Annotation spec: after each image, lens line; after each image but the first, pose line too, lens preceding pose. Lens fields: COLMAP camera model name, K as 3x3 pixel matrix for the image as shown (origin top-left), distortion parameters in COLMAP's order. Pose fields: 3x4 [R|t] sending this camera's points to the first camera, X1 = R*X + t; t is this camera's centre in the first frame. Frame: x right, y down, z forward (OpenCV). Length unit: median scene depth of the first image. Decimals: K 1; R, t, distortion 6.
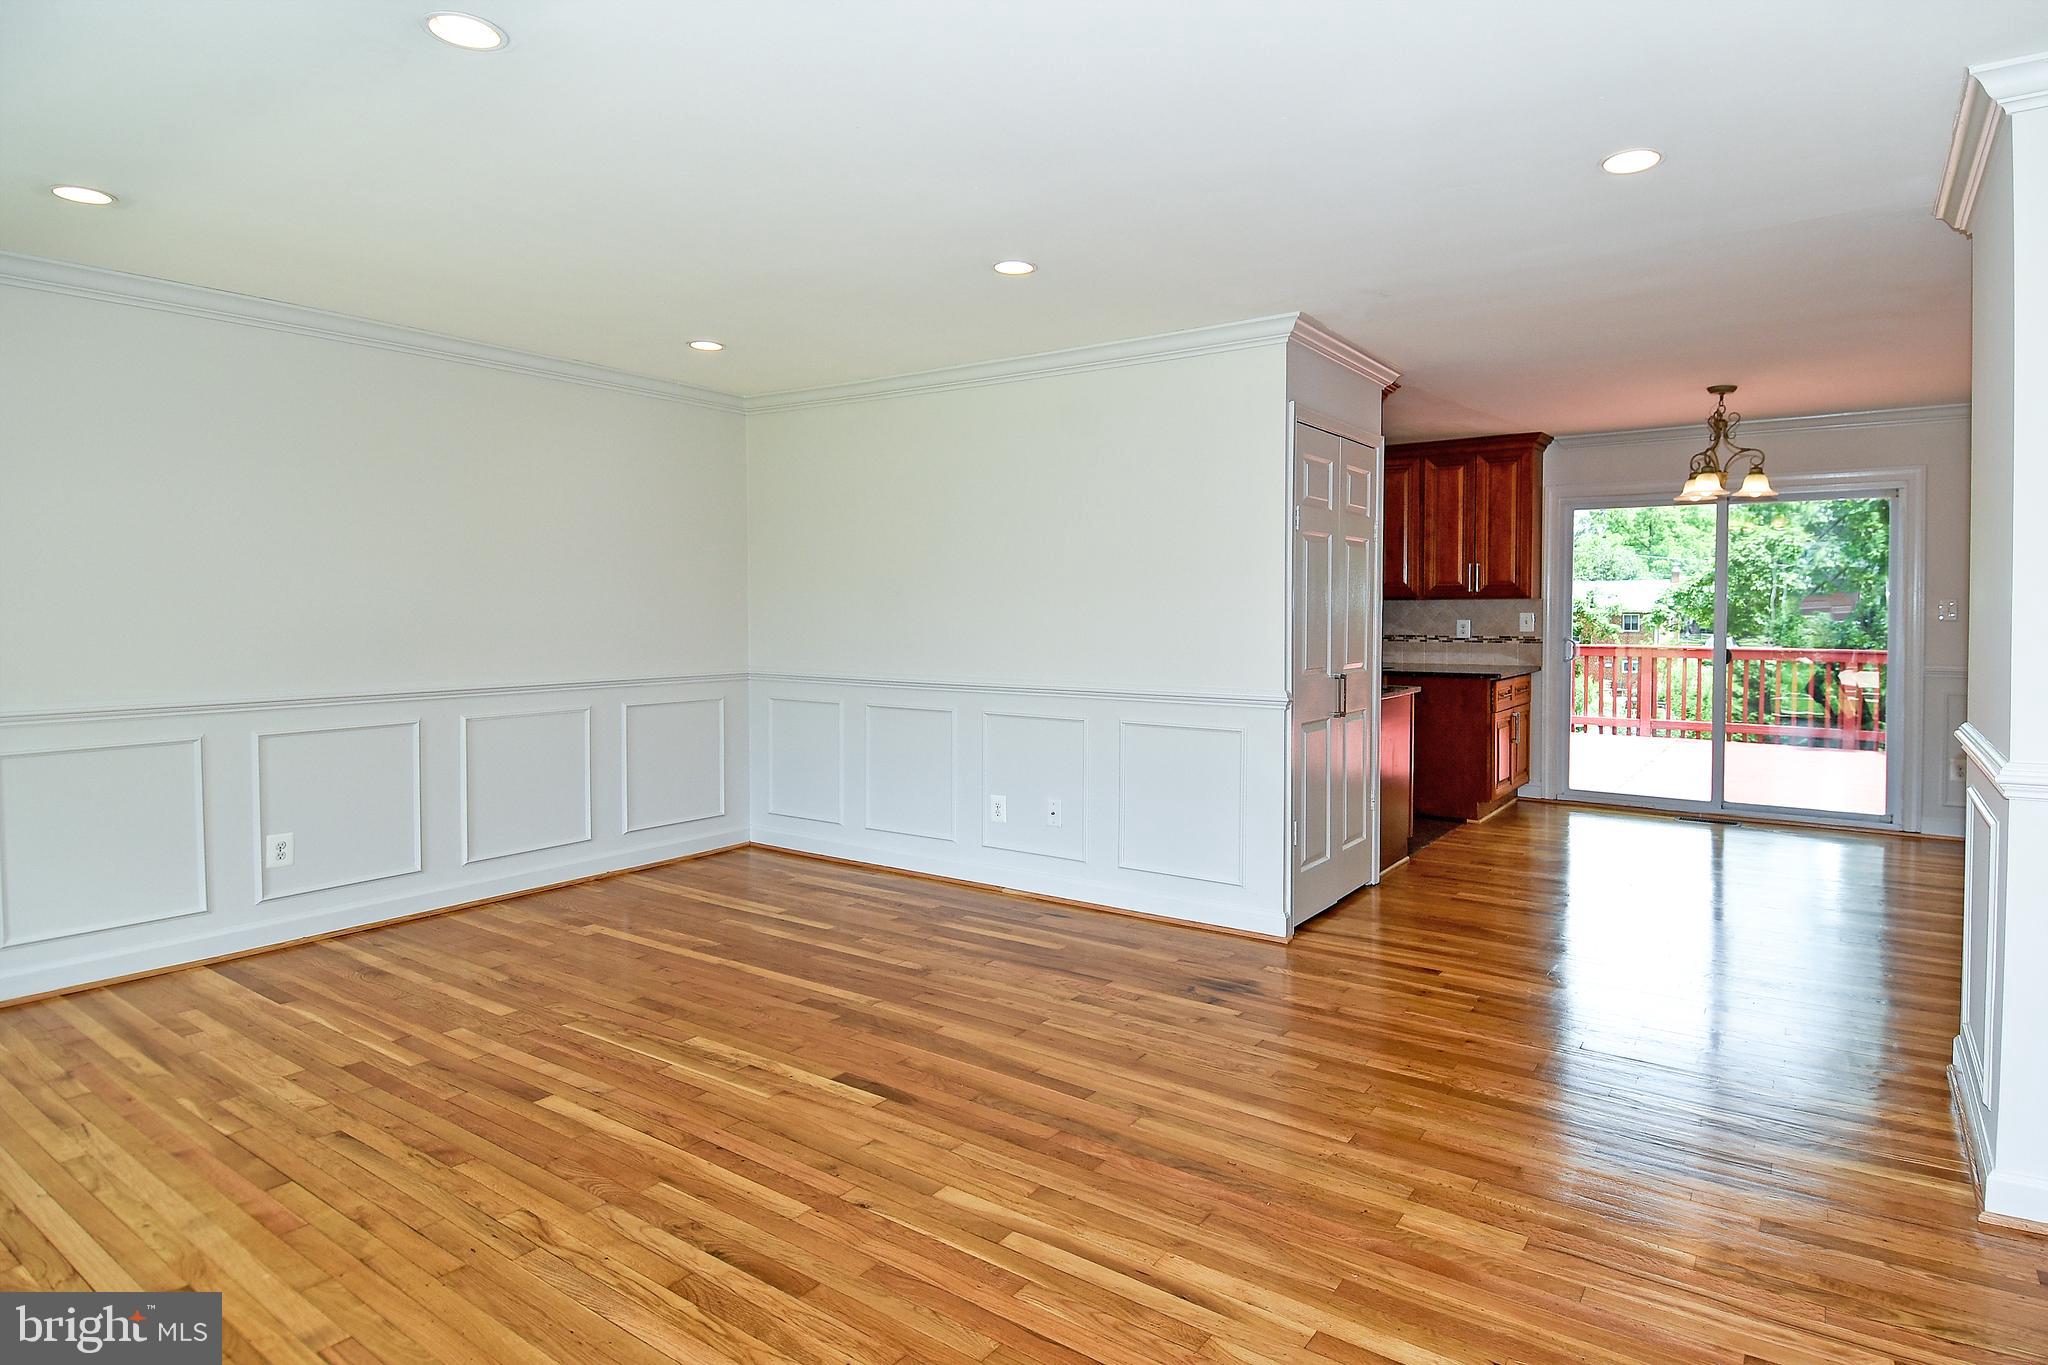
lens RADIAL K [[1087.5, 0, 1062.1], [0, 1087.5, 614.4], [0, 0, 1]] dist [0.041160, -0.020942]
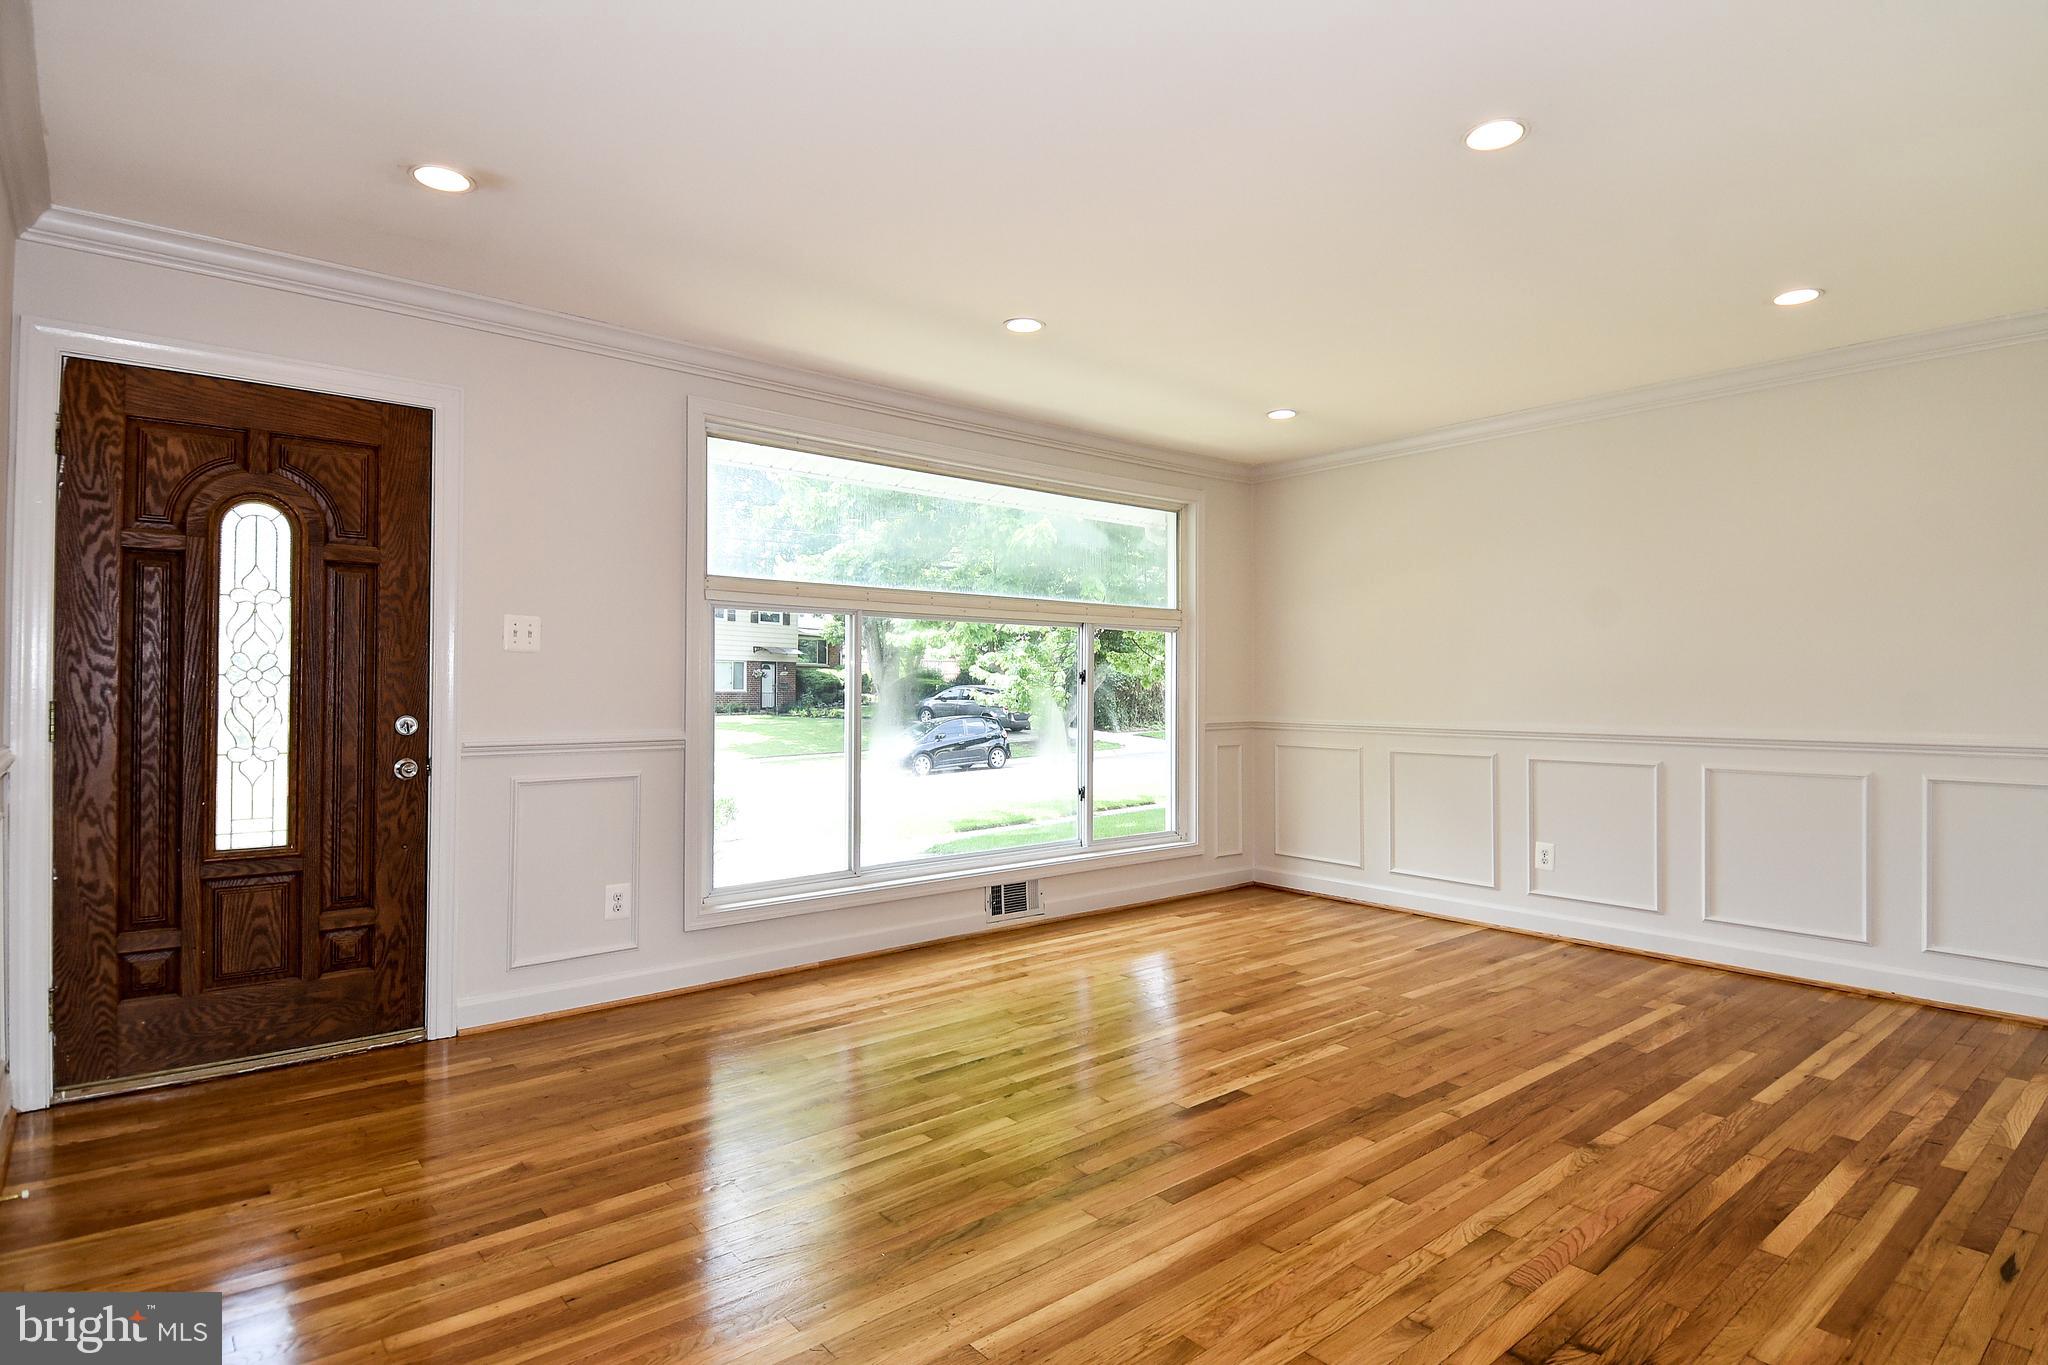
lens RADIAL K [[1087.5, 0, 1060.0], [0, 1087.5, 696.6], [0, 0, 1]] dist [0.041160, -0.020942]
pose [[-0.252021, 0.005926, -0.967704, 0.755990], [-0.003545, 0.999969, 0.007046, 0.038165], [0.967715, 0.005206, -0.251993, 0.989773]]
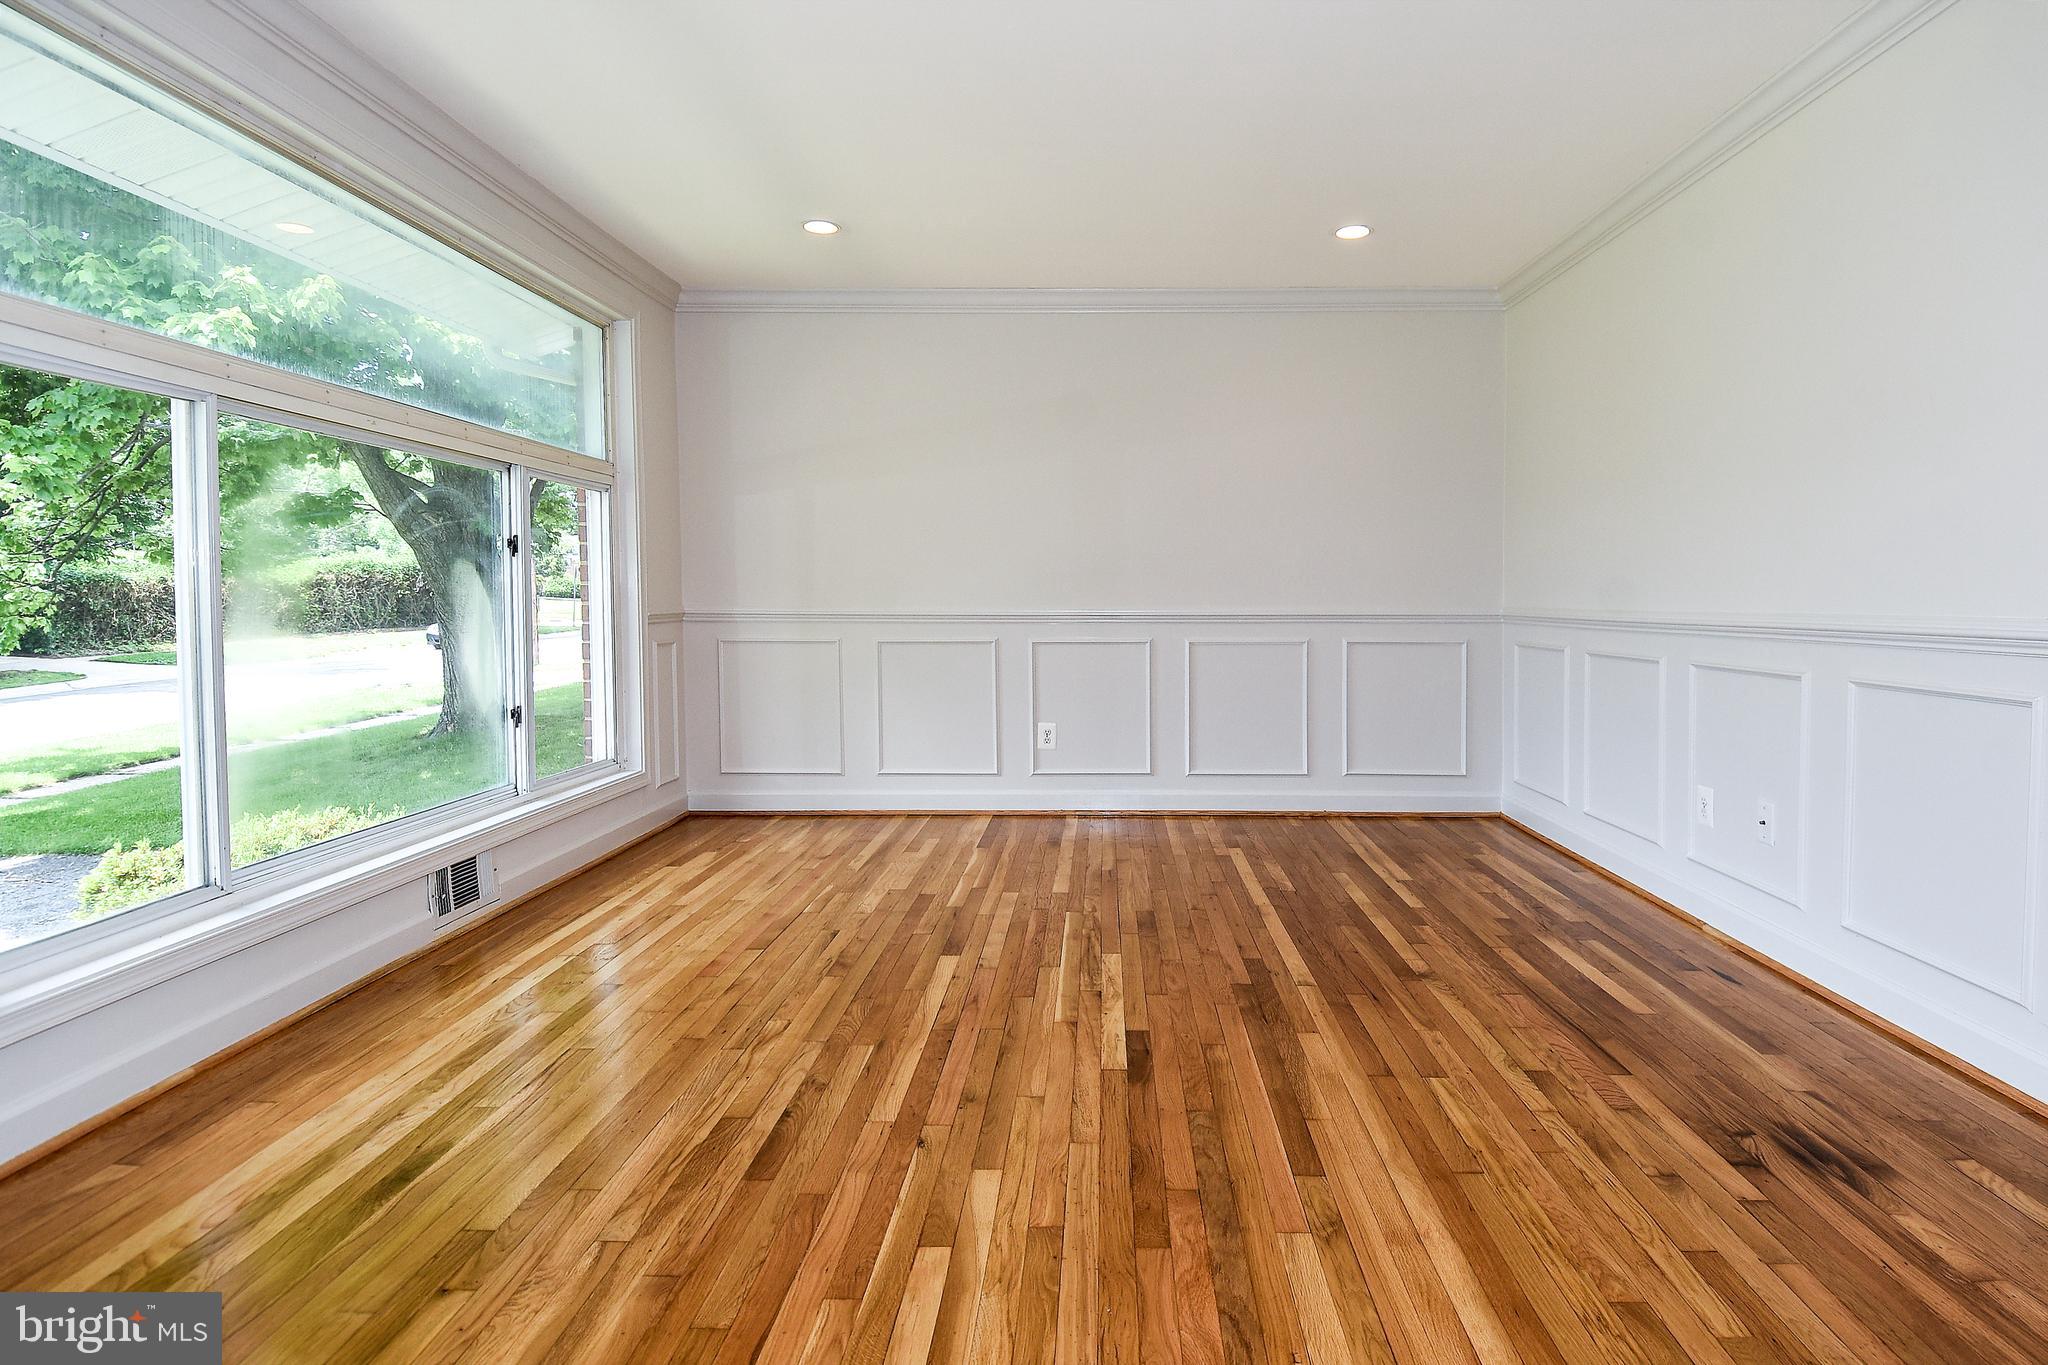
lens RADIAL K [[1087.5, 0, 1109.7], [0, 1087.5, 670.2], [0, 0, 1]] dist [0.041160, -0.020942]
pose [[0.566554, 0.055828, -0.822131, 0.433281], [-0.002148, 0.997799, 0.066277, 0.071928], [0.824022, -0.035783, 0.565427, 0.458559]]
